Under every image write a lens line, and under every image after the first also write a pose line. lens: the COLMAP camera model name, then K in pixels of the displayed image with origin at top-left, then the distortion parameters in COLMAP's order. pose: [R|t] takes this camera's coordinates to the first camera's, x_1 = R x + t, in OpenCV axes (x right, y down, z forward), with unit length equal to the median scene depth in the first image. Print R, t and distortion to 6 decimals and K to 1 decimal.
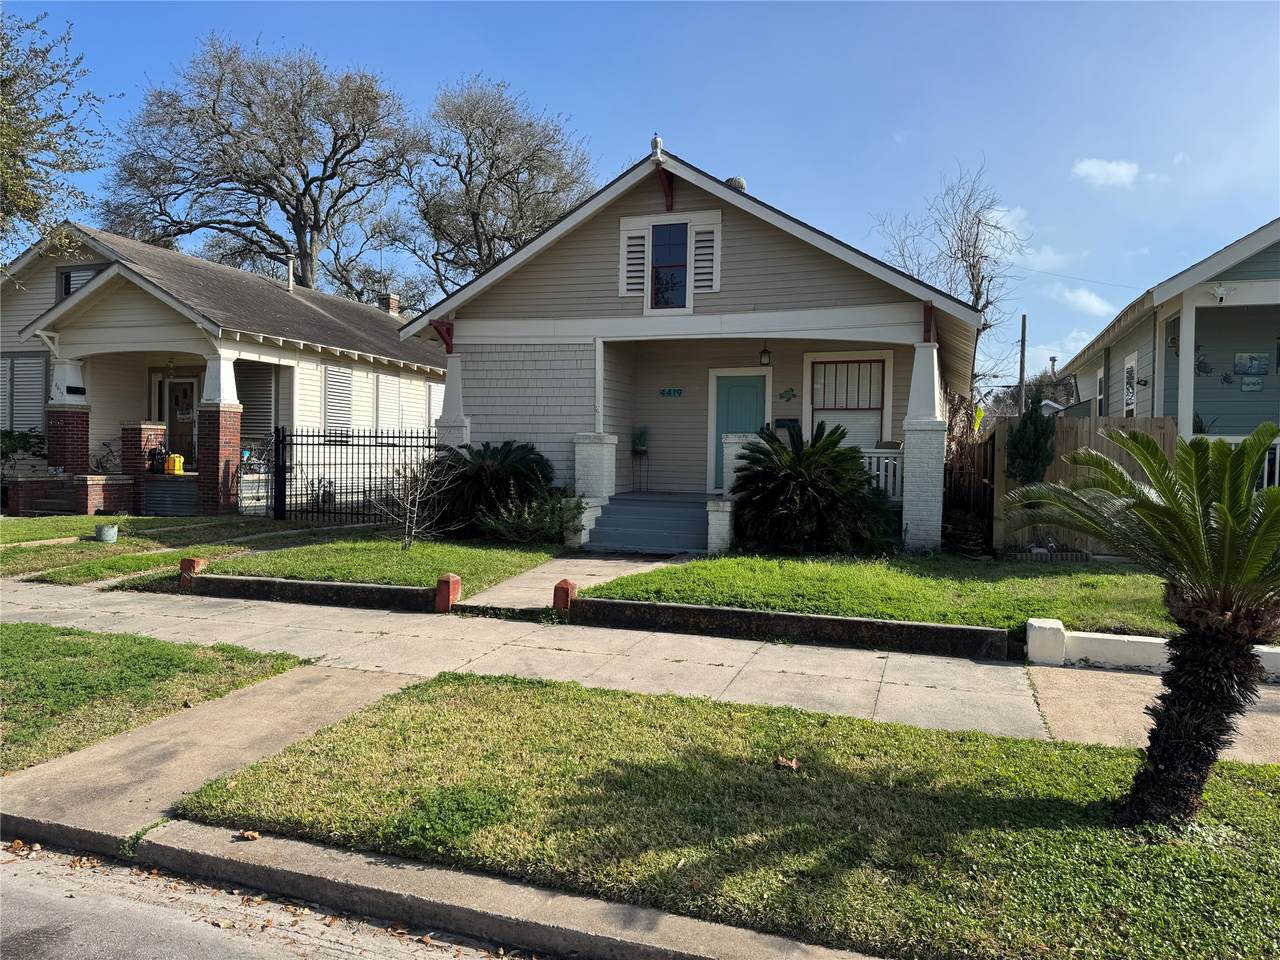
lens RADIAL K [[904.1, 0, 640.0], [0, 904.1, 480.0], [0, 0, 1]] dist [0.082095, -0.108952]
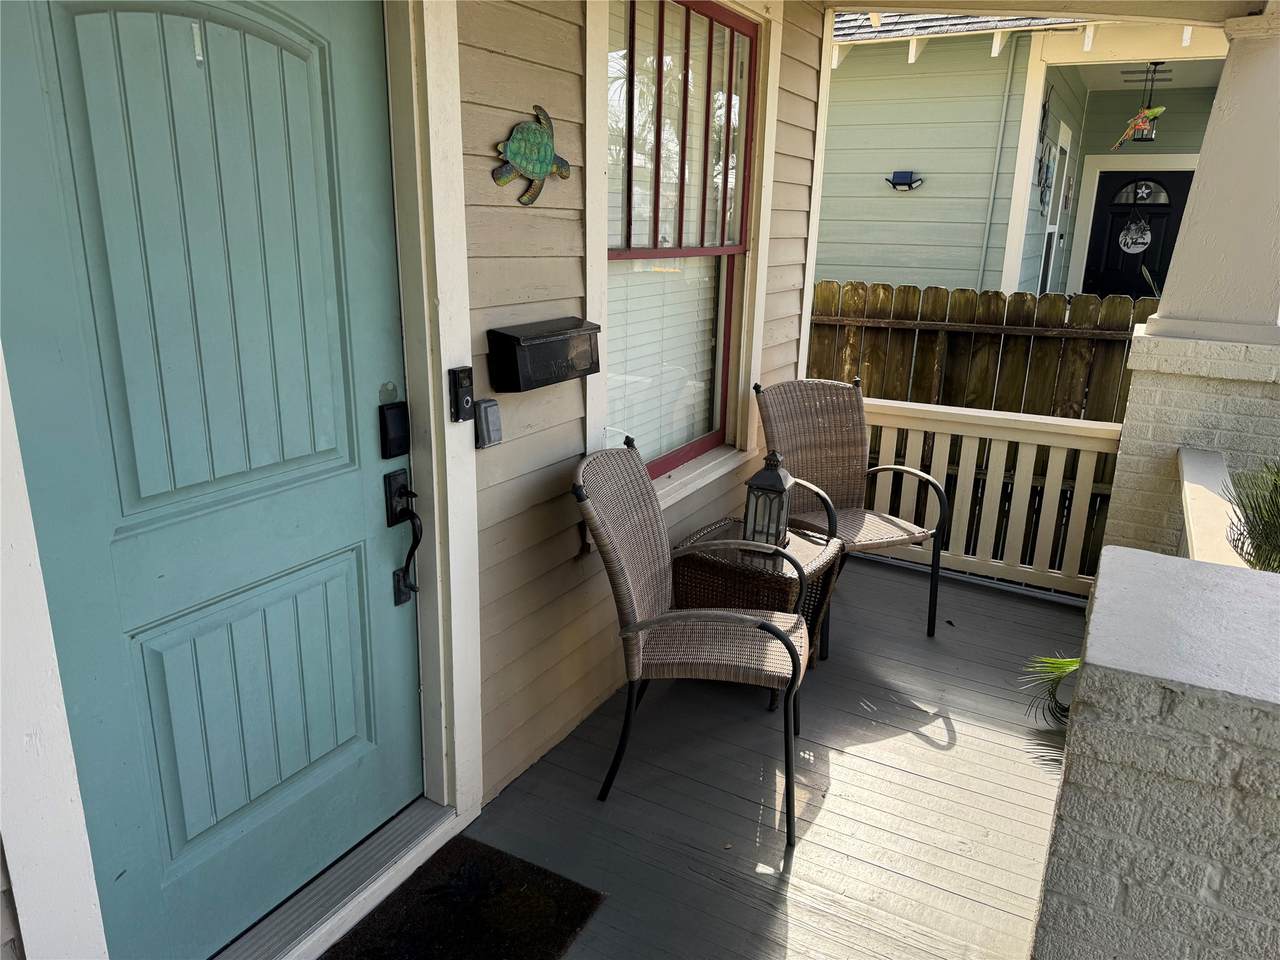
lens RADIAL K [[900.9, 0, 648.9], [0, 900.9, 488.0], [0, 0, 1]] dist [0.077533, -0.102667]
pose [[0.153055, -0.293124, 0.943744, 0.013486], [0.003594, 0.955155, 0.296086, -0.088746], [-0.988211, -0.041925, 0.147245, 0.988501]]
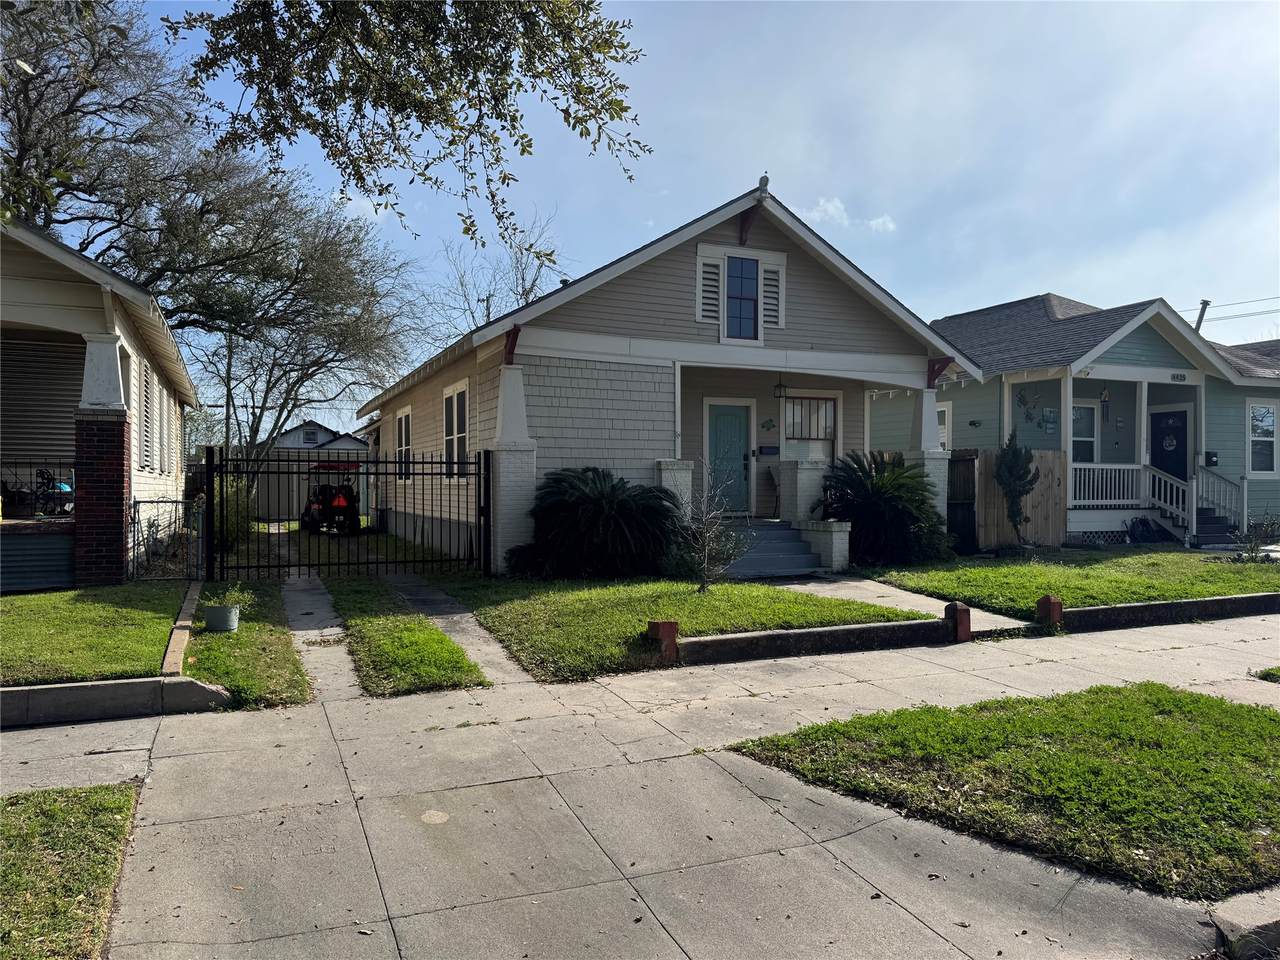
lens RADIAL K [[904.0, 0, 638.6], [0, 904.0, 495.3], [0, 0, 1]] dist [0.055231, -0.000522]
pose [[0.728890, -0.024543, 0.684191, -0.731583], [0.028032, 0.999589, 0.005994, -0.019669], [-0.684057, 0.014810, 0.729279, 0.314918]]
